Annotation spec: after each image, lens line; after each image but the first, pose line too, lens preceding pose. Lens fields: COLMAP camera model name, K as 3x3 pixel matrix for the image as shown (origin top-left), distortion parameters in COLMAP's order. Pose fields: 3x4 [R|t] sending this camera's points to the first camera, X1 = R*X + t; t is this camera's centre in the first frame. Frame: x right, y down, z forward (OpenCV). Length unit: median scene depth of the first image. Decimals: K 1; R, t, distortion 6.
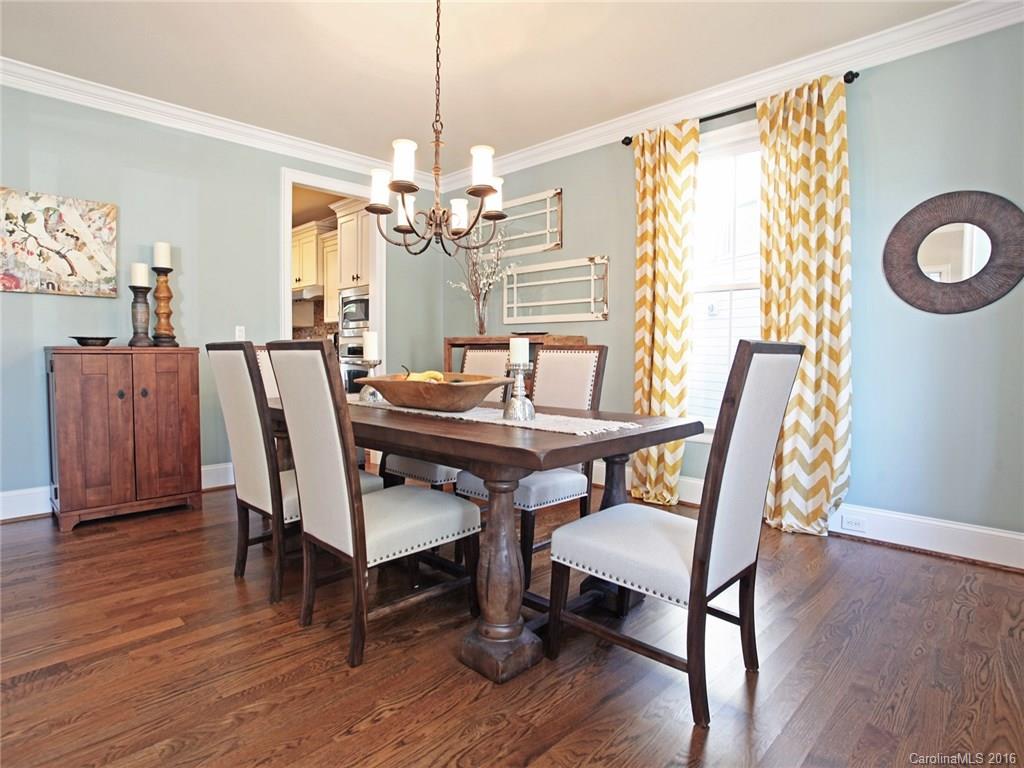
lens RADIAL K [[559.5, 0, 509.9], [0, 559.5, 379.5], [0, 0, 1]] dist [-0.058588, 0.015880]
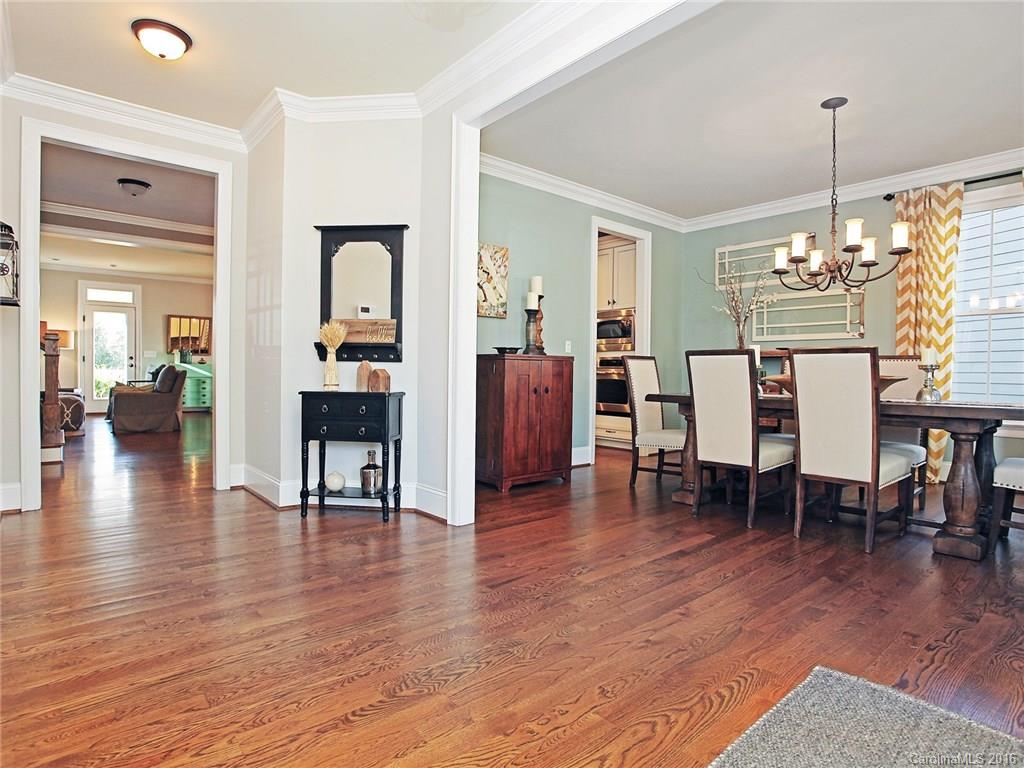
lens RADIAL K [[559.5, 0, 508.0], [0, 559.5, 384.8], [0, 0, 1]] dist [-0.058588, 0.015880]
pose [[0.996334, 0.007722, -0.085205, -0.608288], [-0.010055, 0.999585, -0.026988, 0.045997], [0.084961, 0.027746, 0.995998, -0.337027]]
